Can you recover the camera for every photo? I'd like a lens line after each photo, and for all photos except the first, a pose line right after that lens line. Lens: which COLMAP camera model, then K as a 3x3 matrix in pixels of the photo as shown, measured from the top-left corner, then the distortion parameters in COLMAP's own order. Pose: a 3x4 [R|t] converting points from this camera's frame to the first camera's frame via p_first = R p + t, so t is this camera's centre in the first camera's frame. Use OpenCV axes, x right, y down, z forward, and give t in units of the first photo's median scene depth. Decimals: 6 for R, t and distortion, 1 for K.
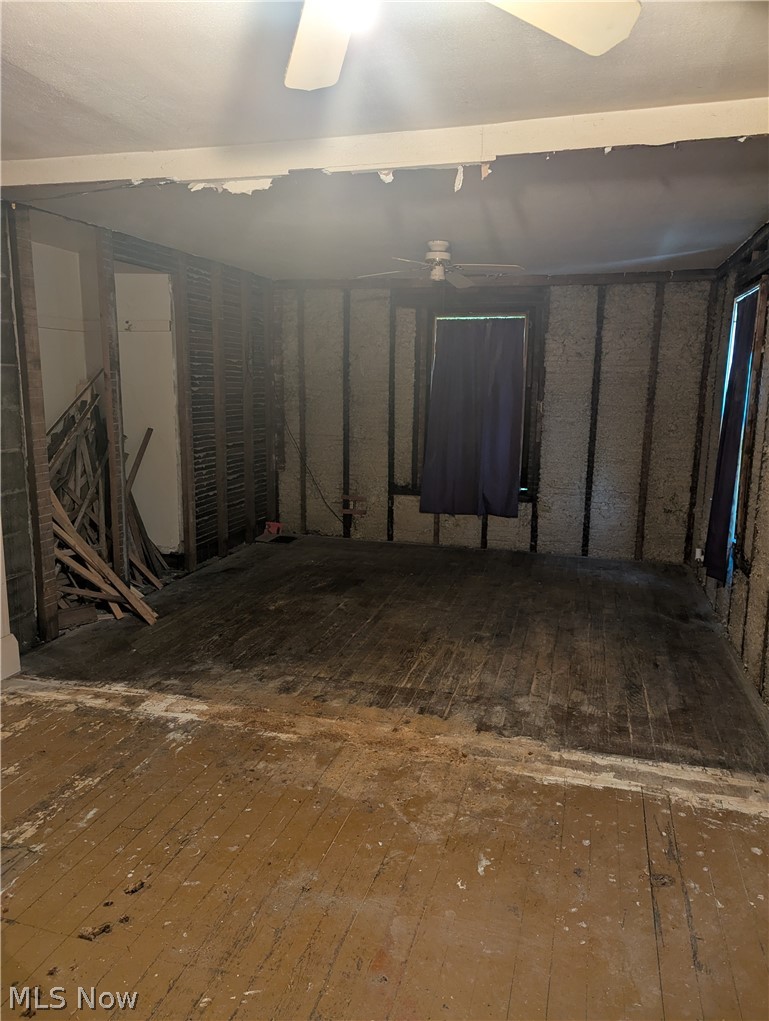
lens RADIAL K [[720.3, 0, 384.7], [0, 720.3, 512.6], [0, 0, 1]] dist [0.042958, -0.006441]
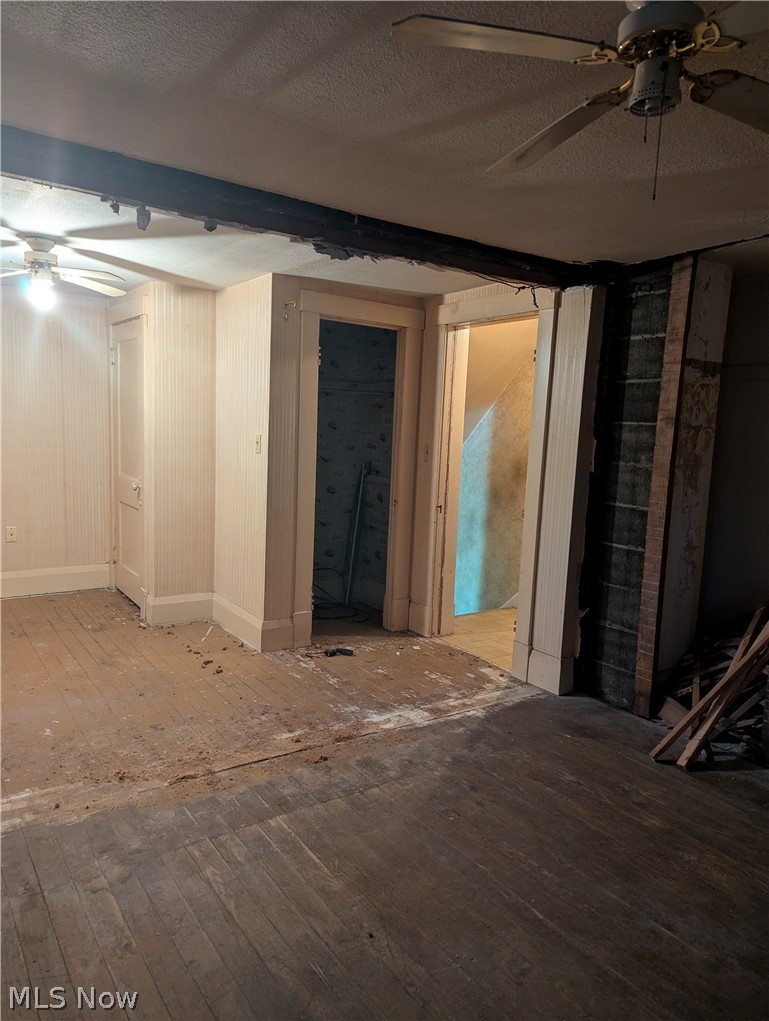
lens RADIAL K [[720.3, 0, 384.2], [0, 720.3, 511.1], [0, 0, 1]] dist [0.042958, -0.006441]
pose [[-0.639342, 0.050149, -0.767286, 0.540521], [-0.187054, 0.957750, 0.218461, -0.261850], [0.745824, 0.283195, -0.602949, 1.516656]]
